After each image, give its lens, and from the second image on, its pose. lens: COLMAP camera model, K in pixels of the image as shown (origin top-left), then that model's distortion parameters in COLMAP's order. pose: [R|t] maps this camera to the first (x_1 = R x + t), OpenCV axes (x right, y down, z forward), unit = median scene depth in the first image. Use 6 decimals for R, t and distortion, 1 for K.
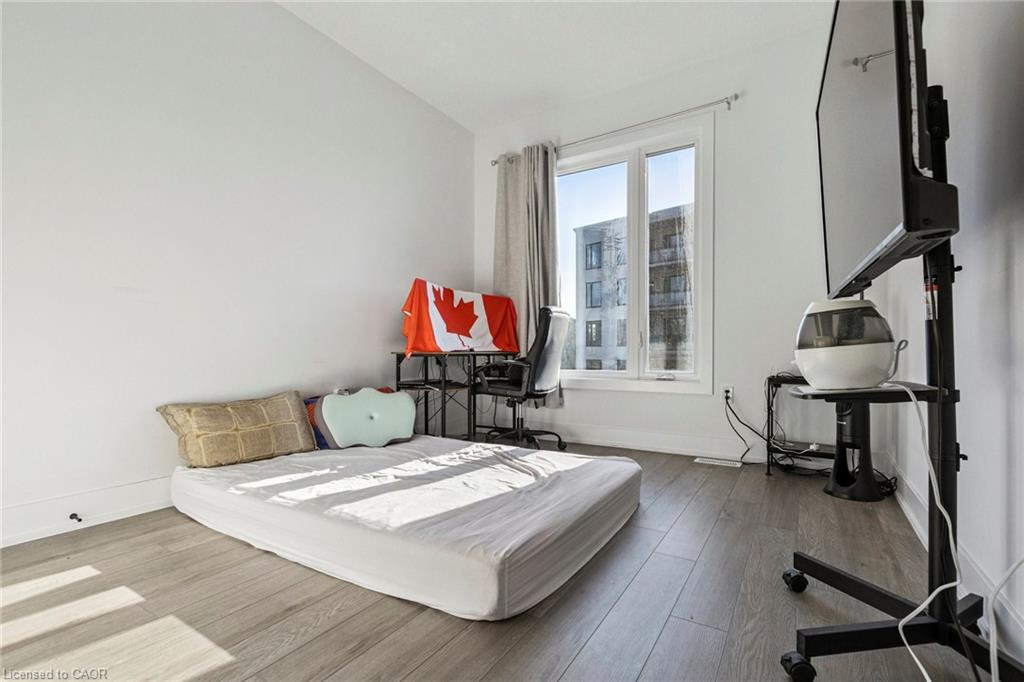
lens RADIAL K [[478.6, 0, 507.6], [0, 478.6, 356.4], [0, 0, 1]] dist [0.002368, 0.000072]
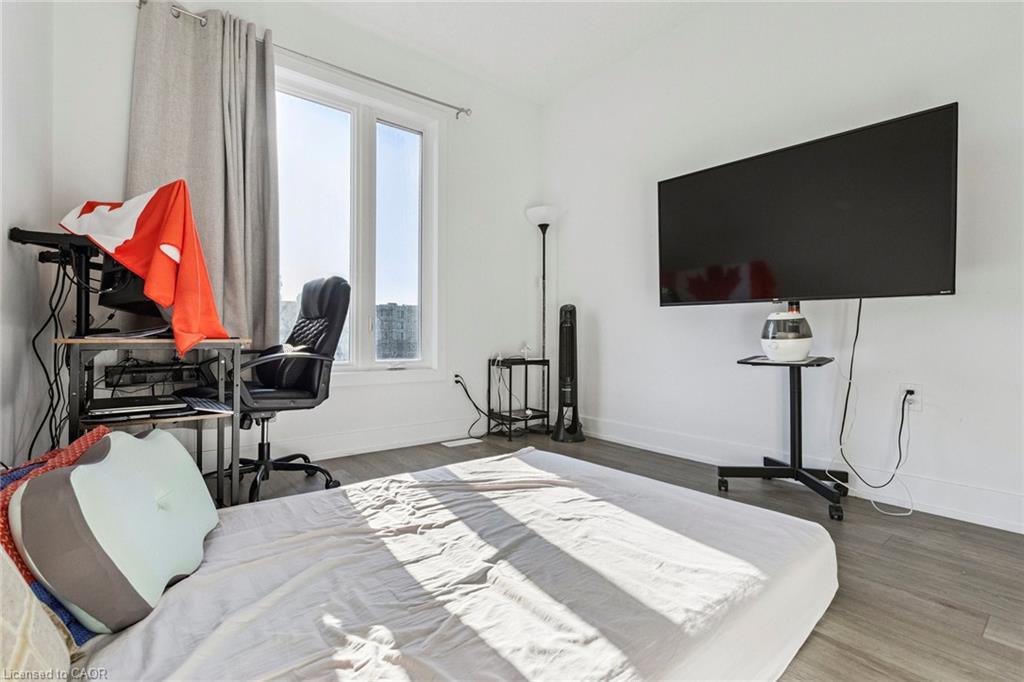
lens RADIAL K [[465.1, 0, 514.1], [0, 465.1, 338.6], [0, 0, 1]] dist [0.001780, -0.000155]
pose [[0.309504, 0.004044, 0.950890, -0.671716], [0.004727, 0.999972, -0.005791, -0.006269], [-0.950886, 0.006288, 0.309476, 0.724782]]
